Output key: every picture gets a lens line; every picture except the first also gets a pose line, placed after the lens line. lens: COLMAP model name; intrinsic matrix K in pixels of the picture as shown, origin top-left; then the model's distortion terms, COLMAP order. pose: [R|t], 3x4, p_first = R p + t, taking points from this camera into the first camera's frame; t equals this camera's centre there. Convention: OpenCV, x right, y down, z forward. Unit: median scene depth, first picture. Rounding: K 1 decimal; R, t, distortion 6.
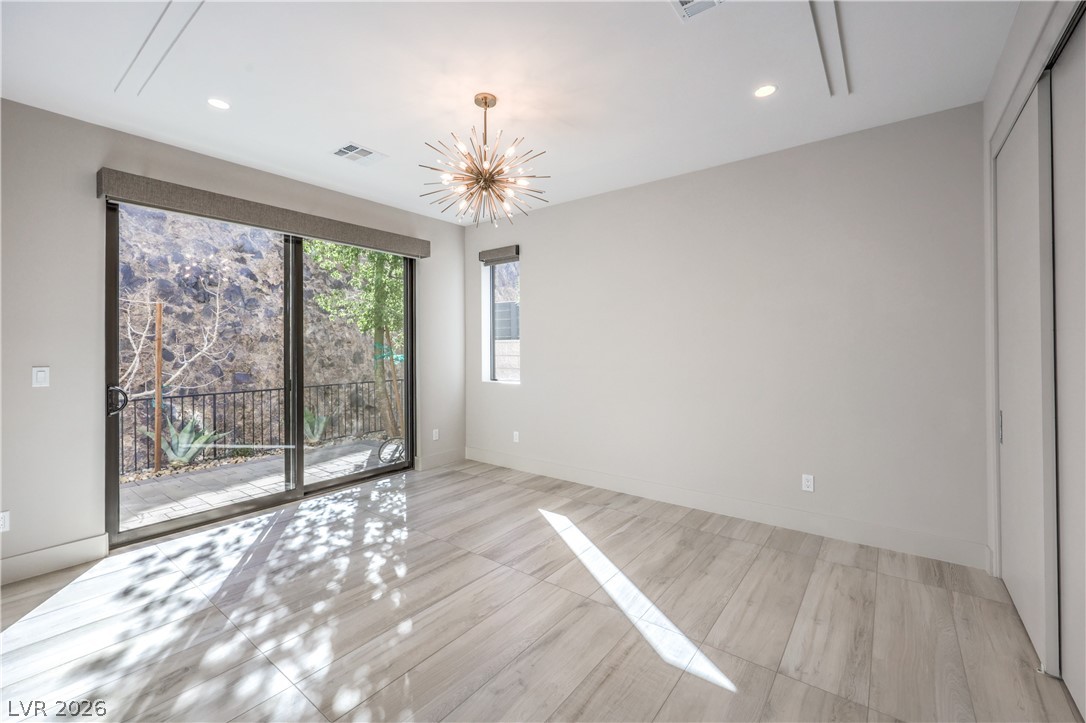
lens RADIAL K [[447.6, 0, 553.8], [0, 447.6, 341.7], [0, 0, 1]] dist [0.002890, 0.000405]
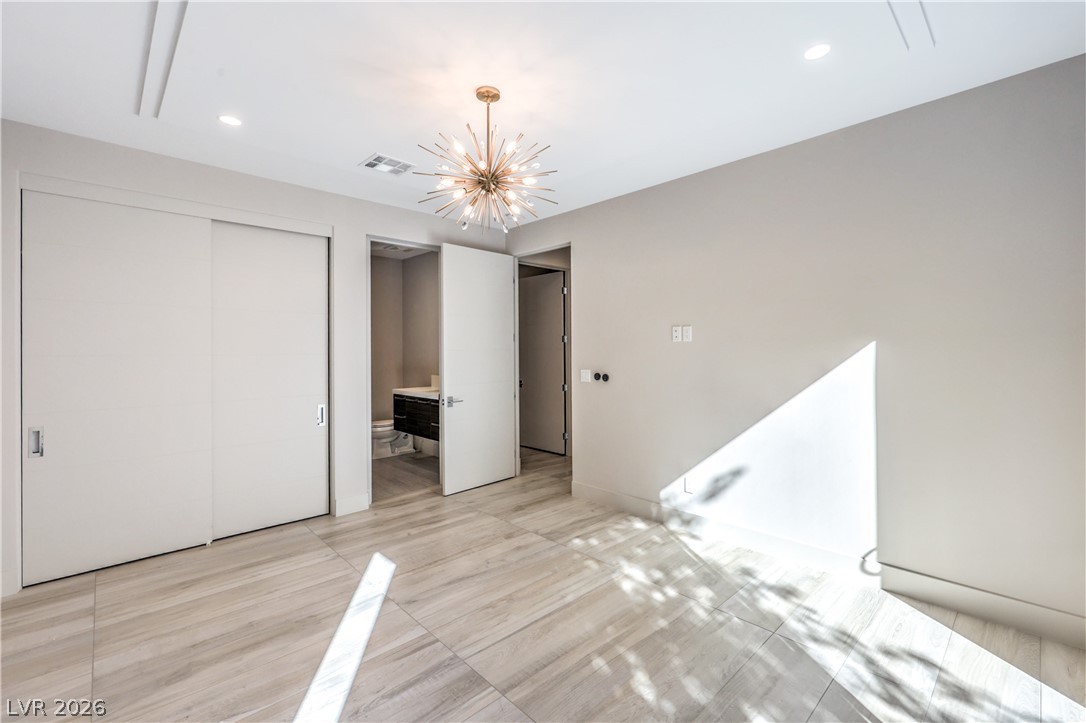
lens RADIAL K [[447.6, 0, 542.9], [0, 447.6, 353.4], [0, 0, 1]] dist [0.002890, 0.000405]
pose [[-0.982521, 0.013408, 0.185667, -0.438833], [0.013321, 0.999910, -0.001714, -0.005260], [-0.185673, 0.000789, -0.982611, 1.946933]]
